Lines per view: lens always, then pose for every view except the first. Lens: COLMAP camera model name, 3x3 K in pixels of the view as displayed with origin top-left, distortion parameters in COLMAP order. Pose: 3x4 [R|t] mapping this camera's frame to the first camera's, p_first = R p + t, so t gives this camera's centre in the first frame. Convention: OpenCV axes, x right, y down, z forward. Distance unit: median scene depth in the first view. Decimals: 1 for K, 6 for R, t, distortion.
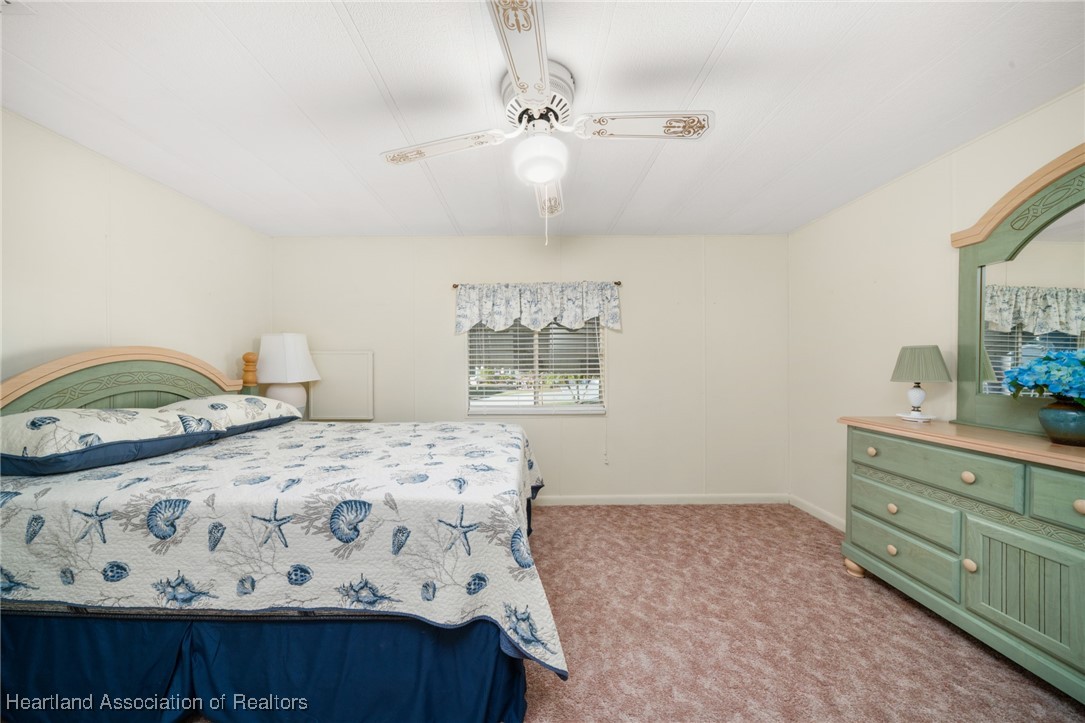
lens RADIAL K [[371.3, 0, 531.2], [0, 371.3, 365.4], [0, 0, 1]] dist [-0.007406, 0.000375]
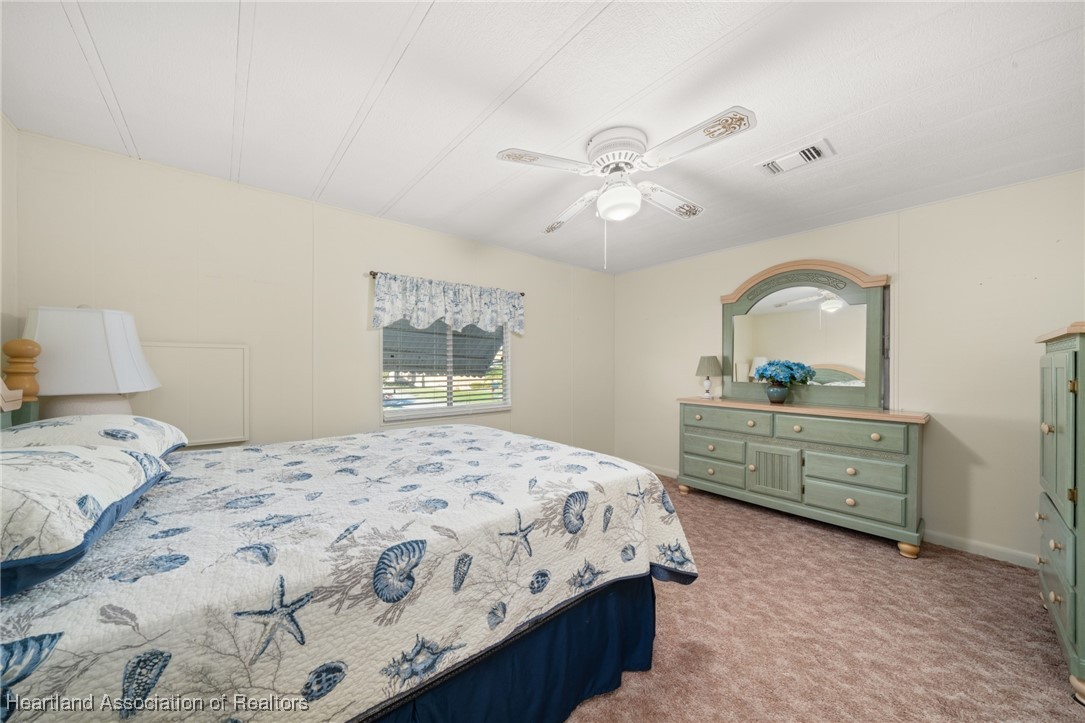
lens RADIAL K [[371.3, 0, 531.2], [0, 371.3, 365.4], [0, 0, 1]] dist [-0.007406, 0.000375]
pose [[0.773509, 0.005931, 0.633757, -1.256590], [-0.003748, 0.999982, -0.004783, 0.007874], [-0.633774, 0.001324, 0.773517, 0.263301]]
